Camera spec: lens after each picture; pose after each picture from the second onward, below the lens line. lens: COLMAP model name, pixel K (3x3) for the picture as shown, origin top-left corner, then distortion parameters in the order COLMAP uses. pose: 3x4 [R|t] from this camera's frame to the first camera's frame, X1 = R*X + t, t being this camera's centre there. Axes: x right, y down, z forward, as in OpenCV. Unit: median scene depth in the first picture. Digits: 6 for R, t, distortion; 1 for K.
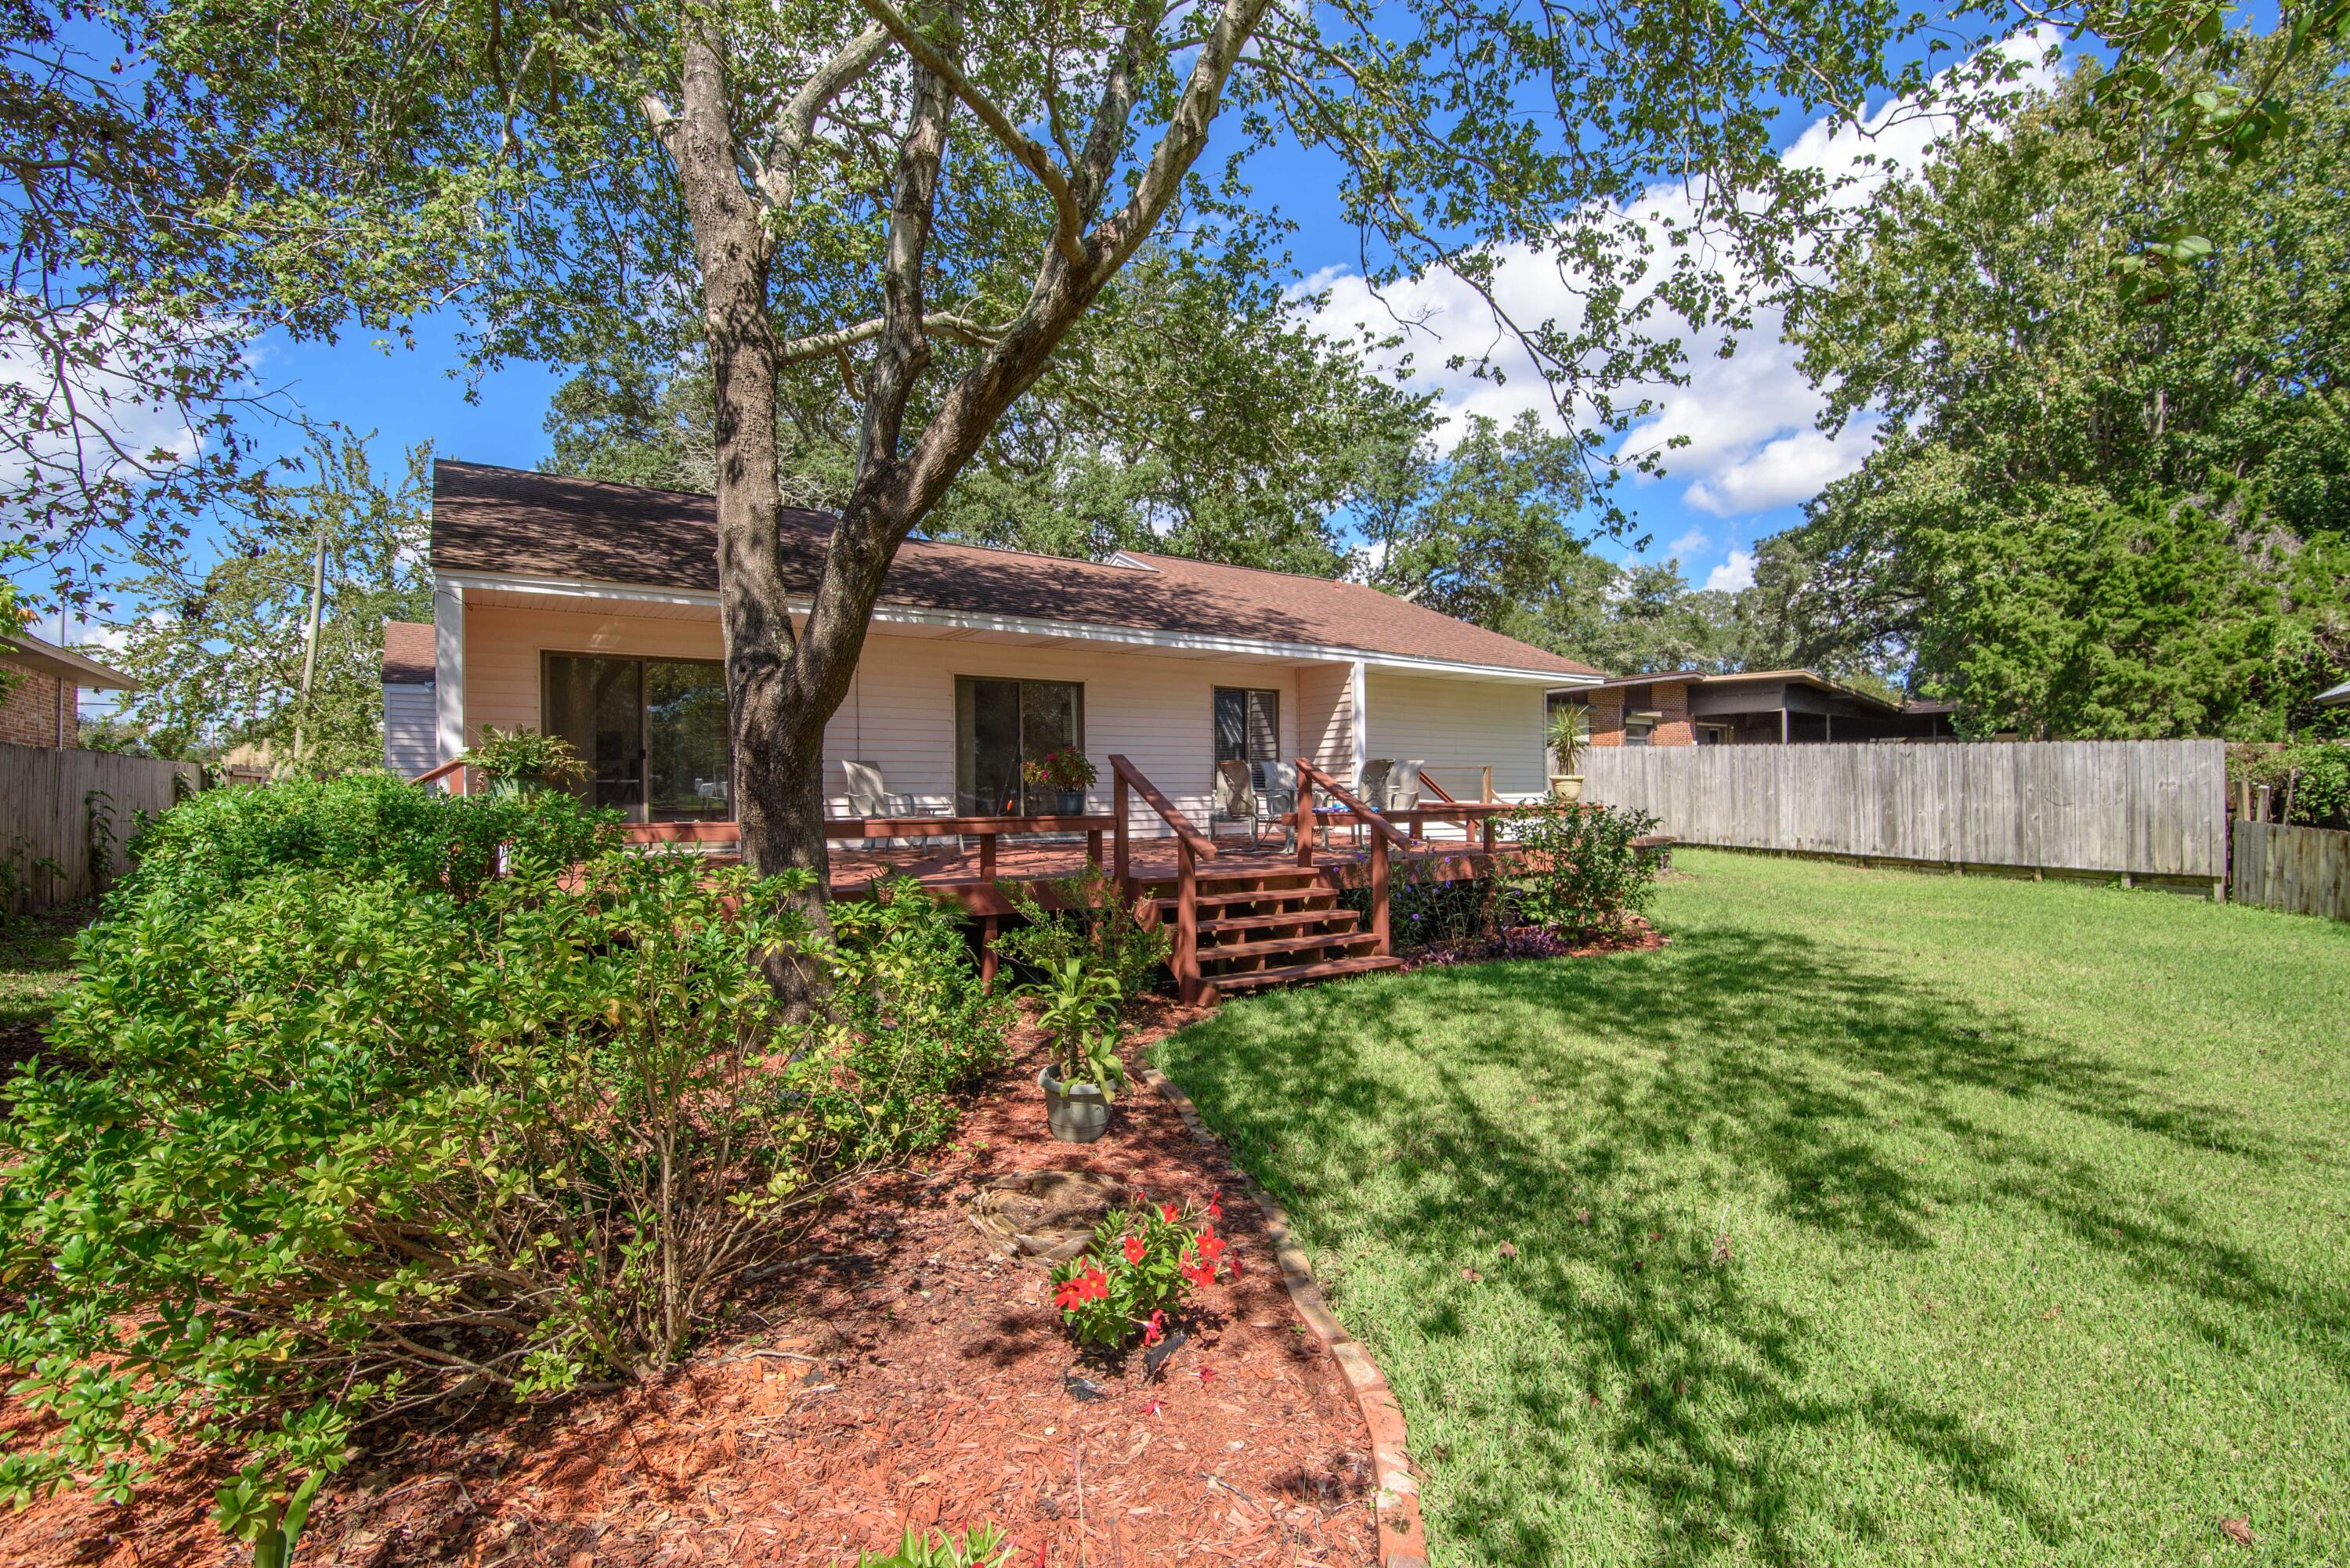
lens RADIAL K [[1077.1, 0, 1191.3], [0, 1077.1, 785.8], [0, 0, 1]] dist [-0.010566, -0.000638]
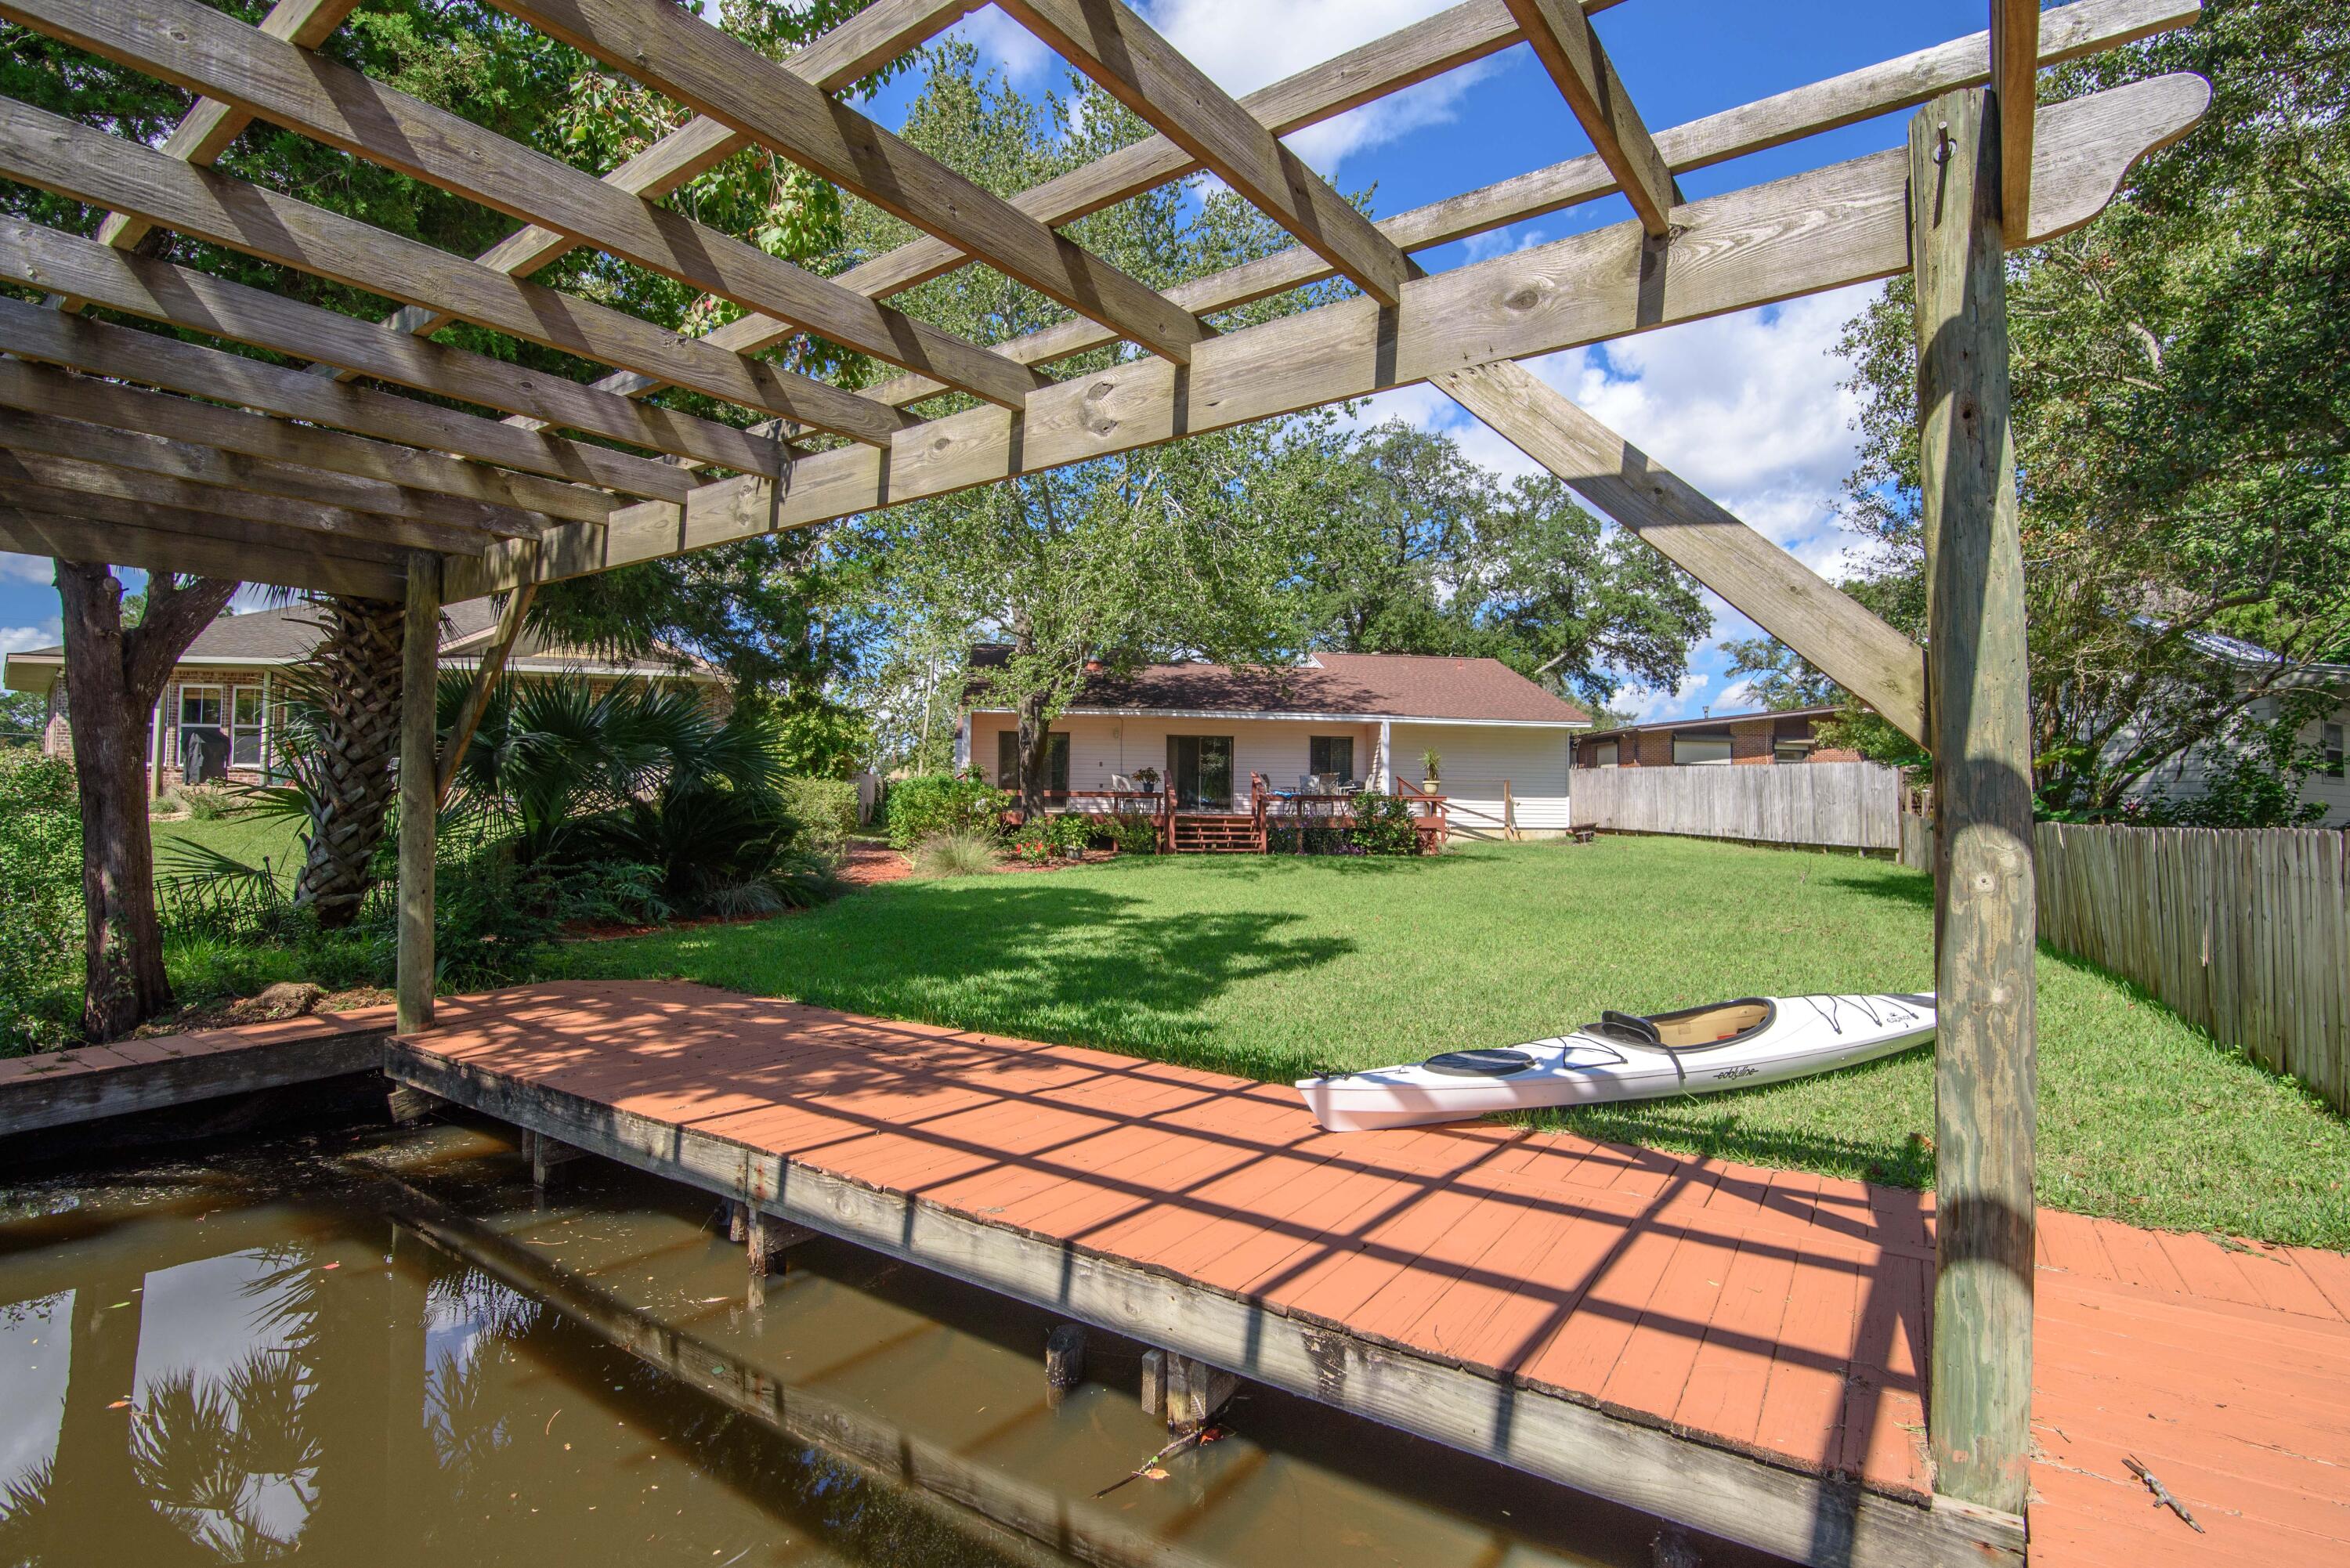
lens RADIAL K [[1077.1, 0, 1188.7], [0, 1077.1, 778.1], [0, 0, 1]] dist [-0.010566, -0.000638]
pose [[0.900504, 0.000154, -0.434847, 0.609796], [-0.013169, 0.999551, -0.026919, 0.032385], [0.434647, 0.029967, 0.900102, -0.738221]]
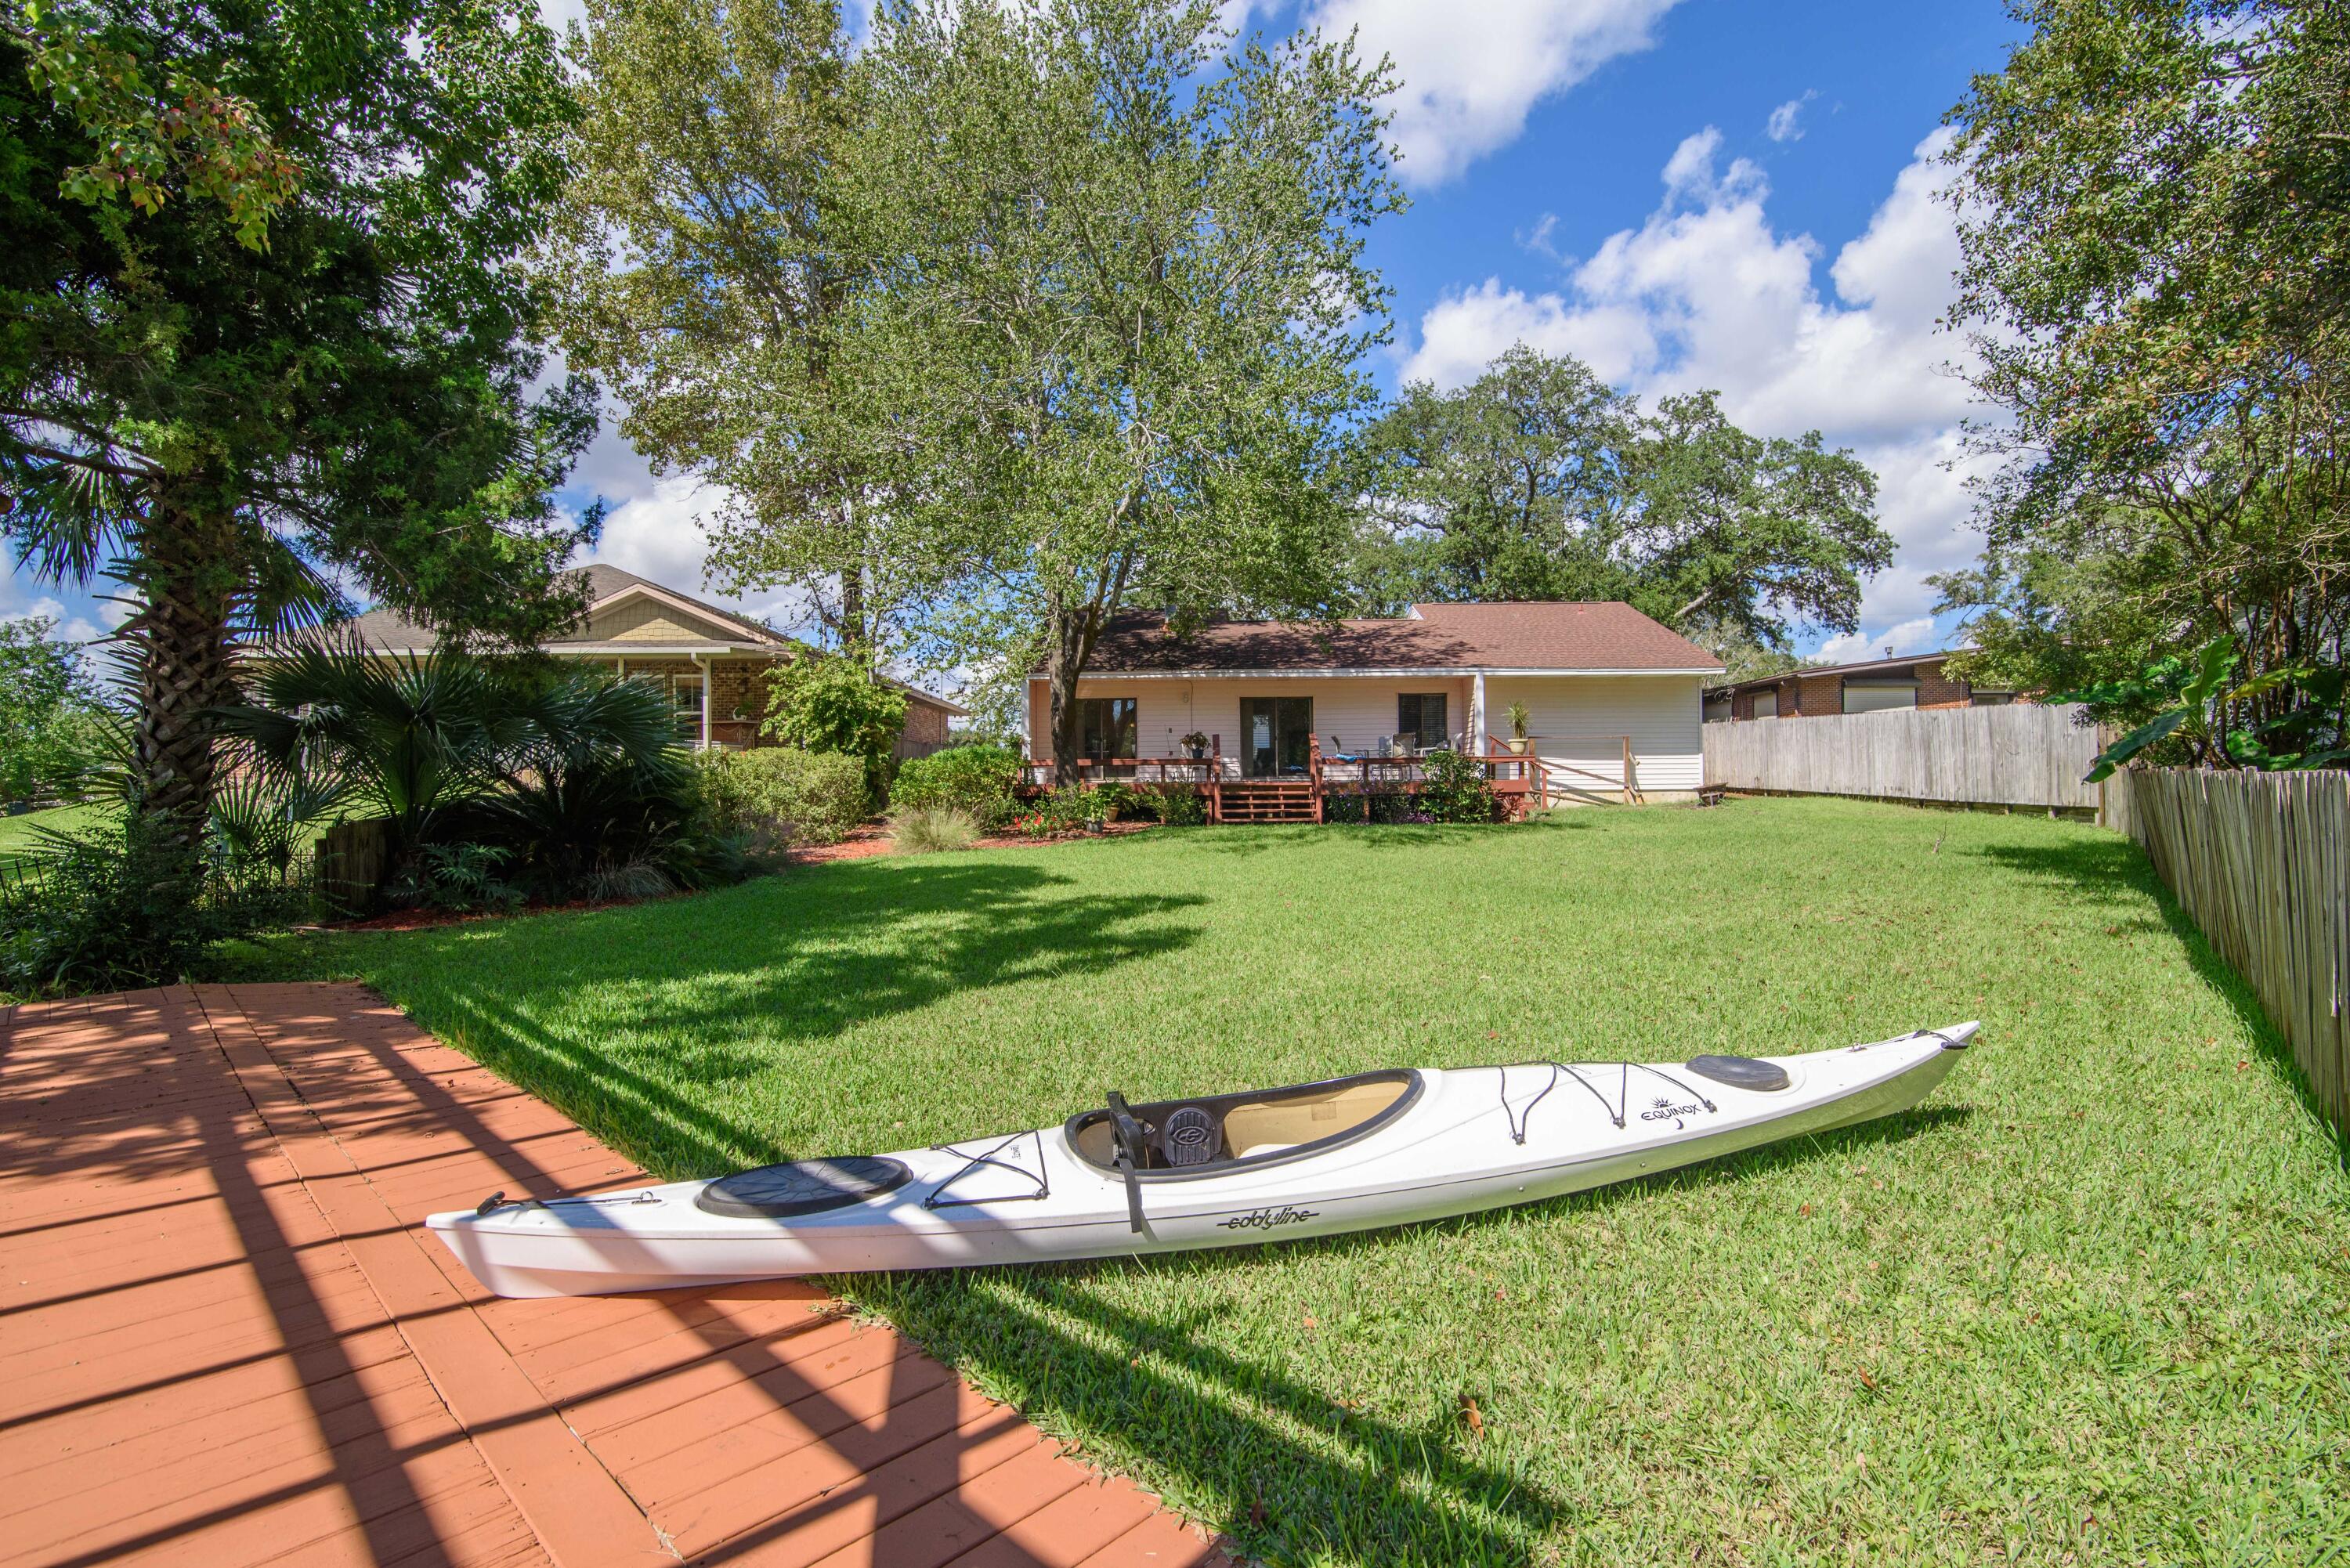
lens RADIAL K [[1077.1, 0, 1185.3], [0, 1077.1, 783.3], [0, 0, 1]] dist [-0.010566, -0.000638]
pose [[0.817219, -0.002172, -0.576324, 0.692680], [0.007243, 0.999953, 0.006503, 0.034650], [0.576282, -0.009489, 0.817196, -0.568359]]
